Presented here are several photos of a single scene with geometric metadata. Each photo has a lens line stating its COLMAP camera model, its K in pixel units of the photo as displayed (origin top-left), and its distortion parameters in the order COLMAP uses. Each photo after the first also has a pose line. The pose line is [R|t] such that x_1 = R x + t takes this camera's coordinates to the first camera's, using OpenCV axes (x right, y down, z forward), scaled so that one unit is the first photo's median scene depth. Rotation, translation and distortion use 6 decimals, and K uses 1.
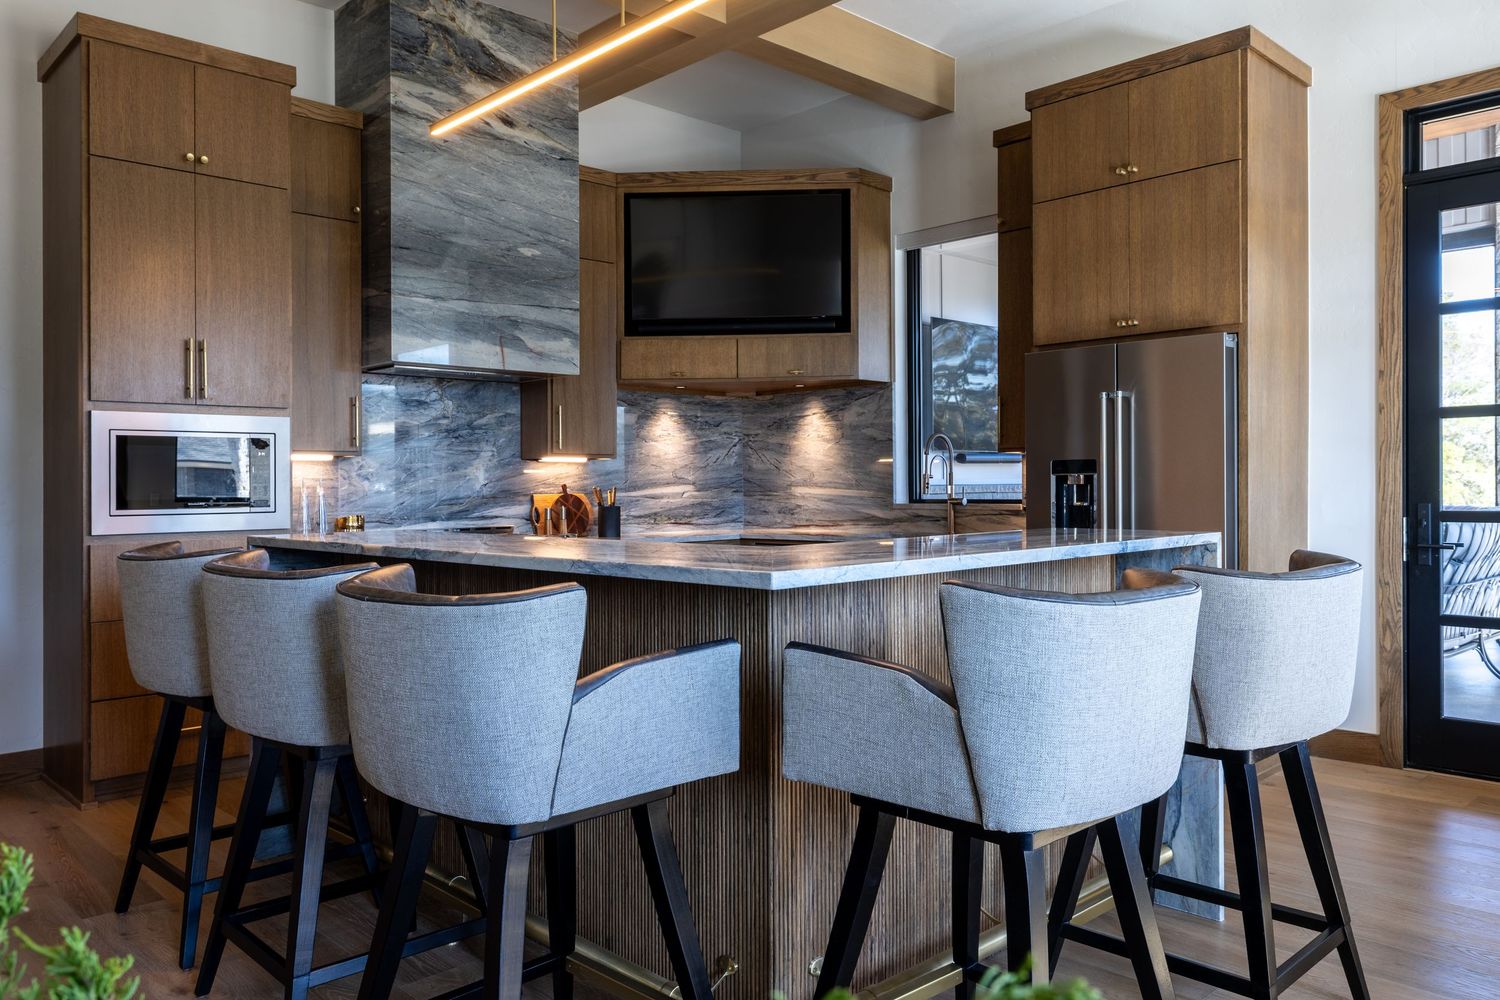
lens RADIAL K [[1114.0, 0, 744.6], [0, 1114.0, 473.0], [0, 0, 1]] dist [0.008670, -0.001076]
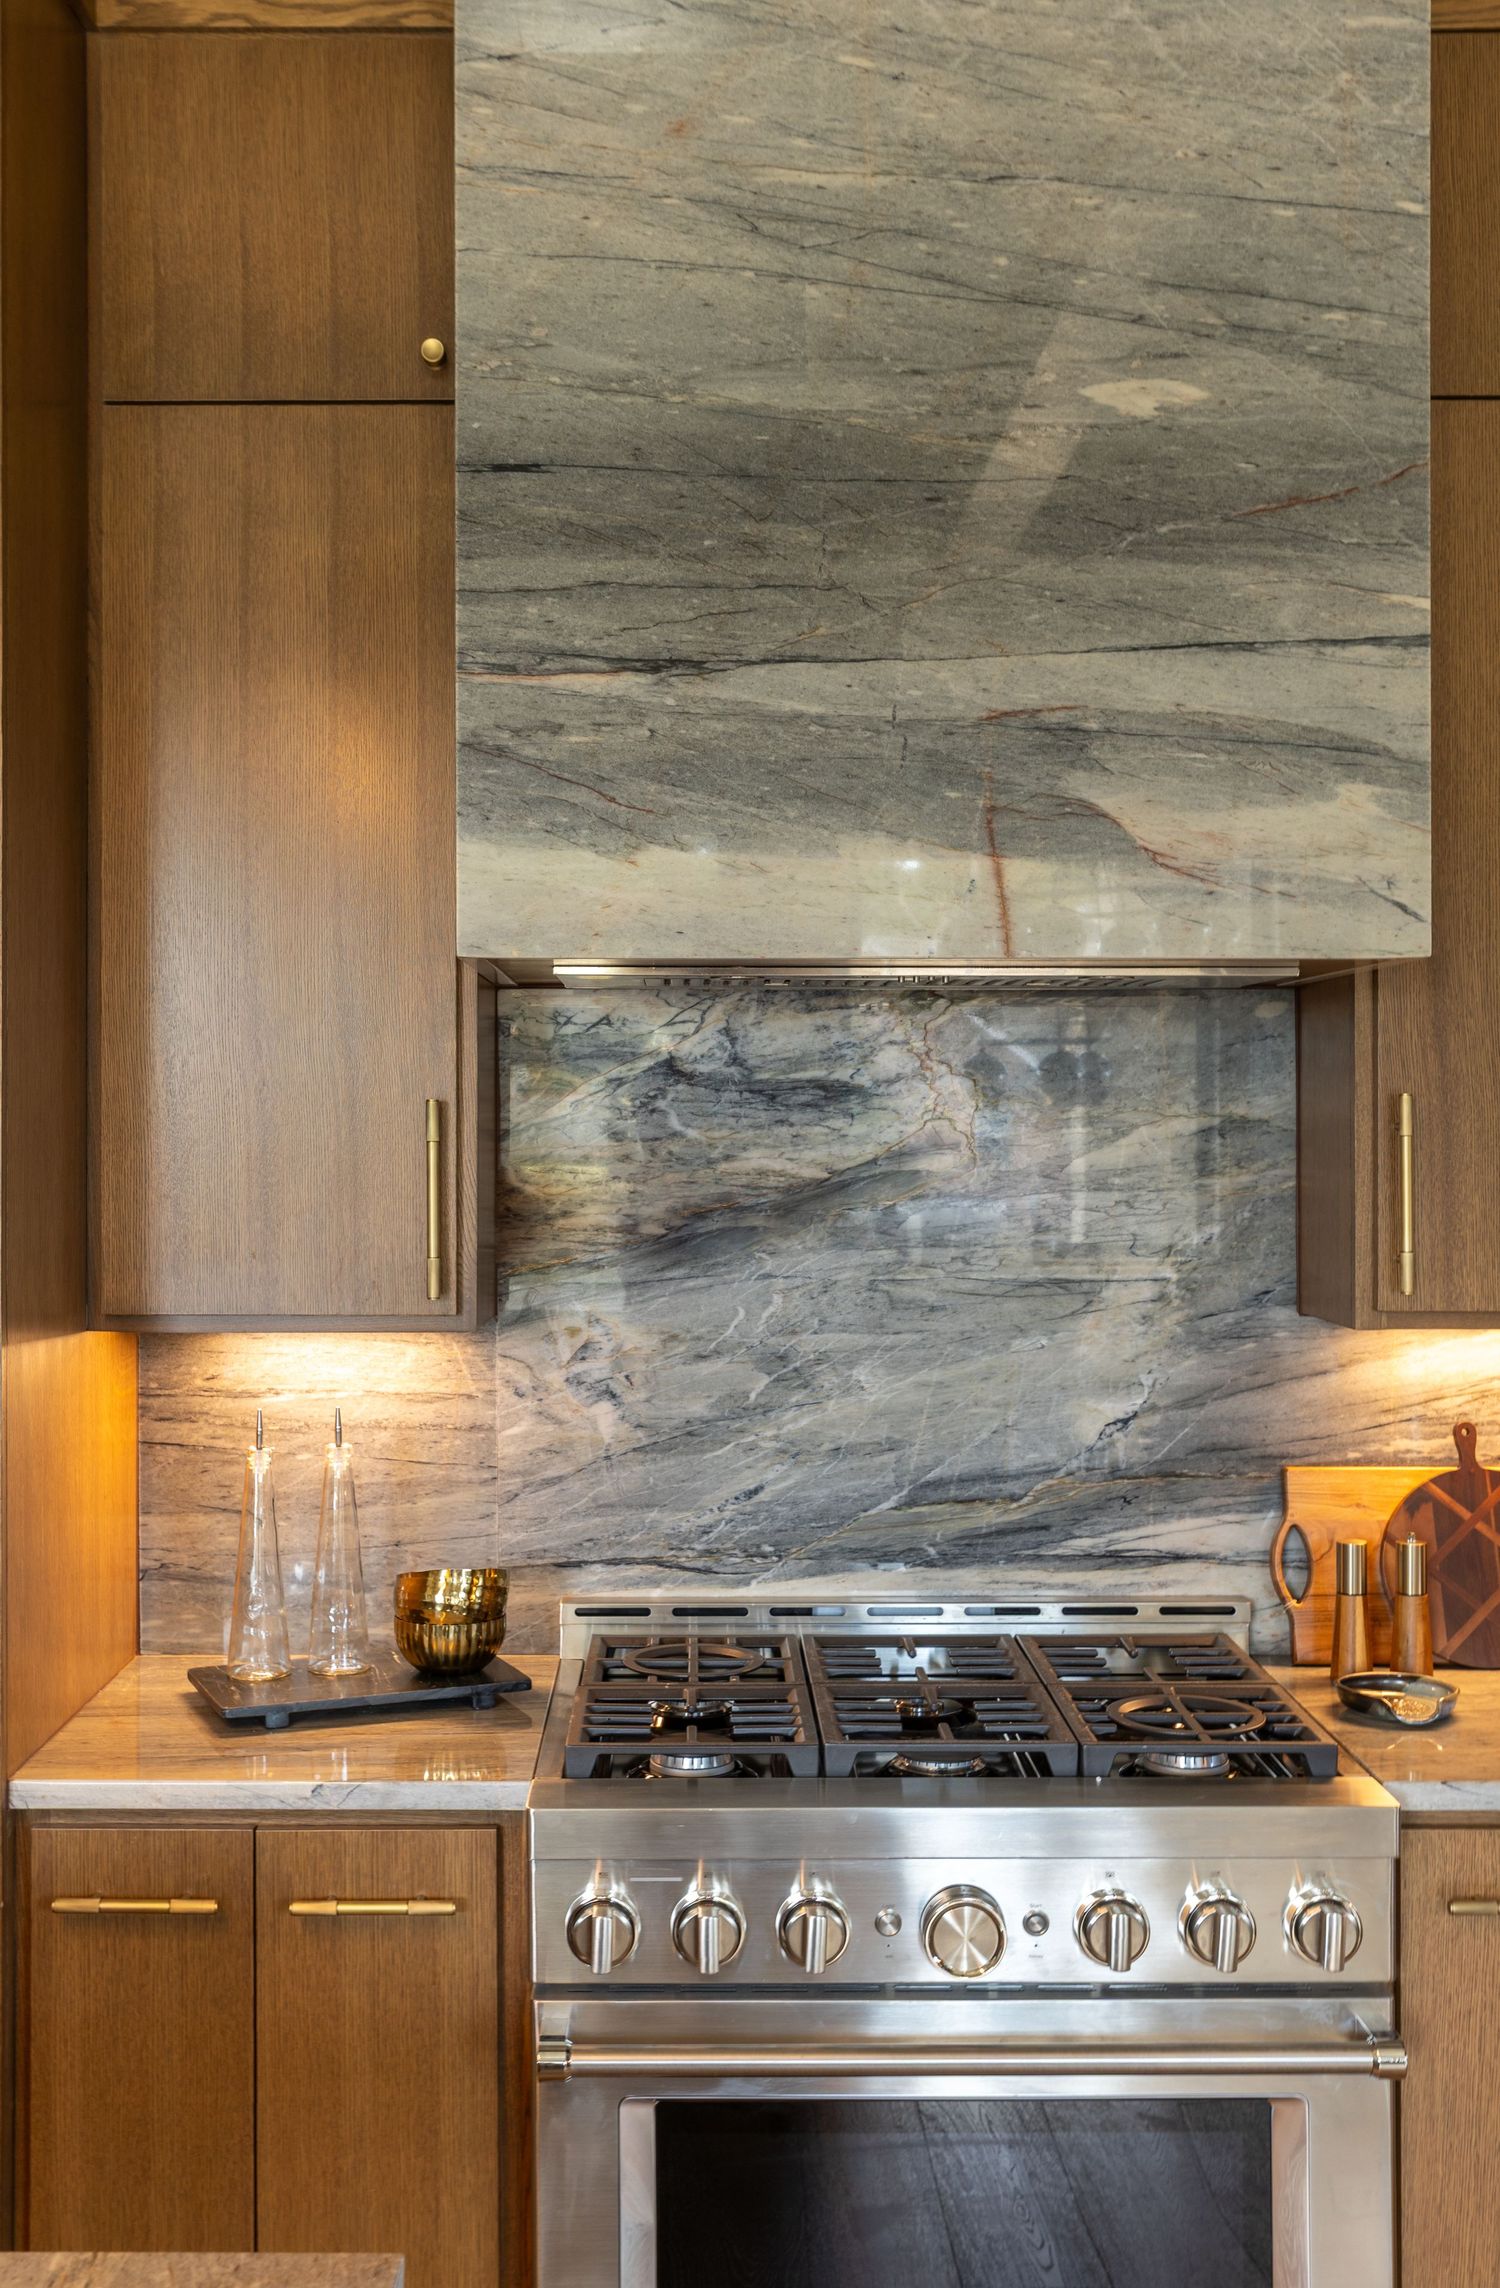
lens RADIAL K [[2404.6, 0, 681.9], [0, 2404.6, 1096.6], [0, 0, 1]] dist [-0.011720, 0.012062]
pose [[0.717156, 0.006648, -0.696881, 0.061012], [0.000744, 0.999947, 0.010304, -0.067519], [0.696912, -0.007908, 0.717113, 0.589885]]
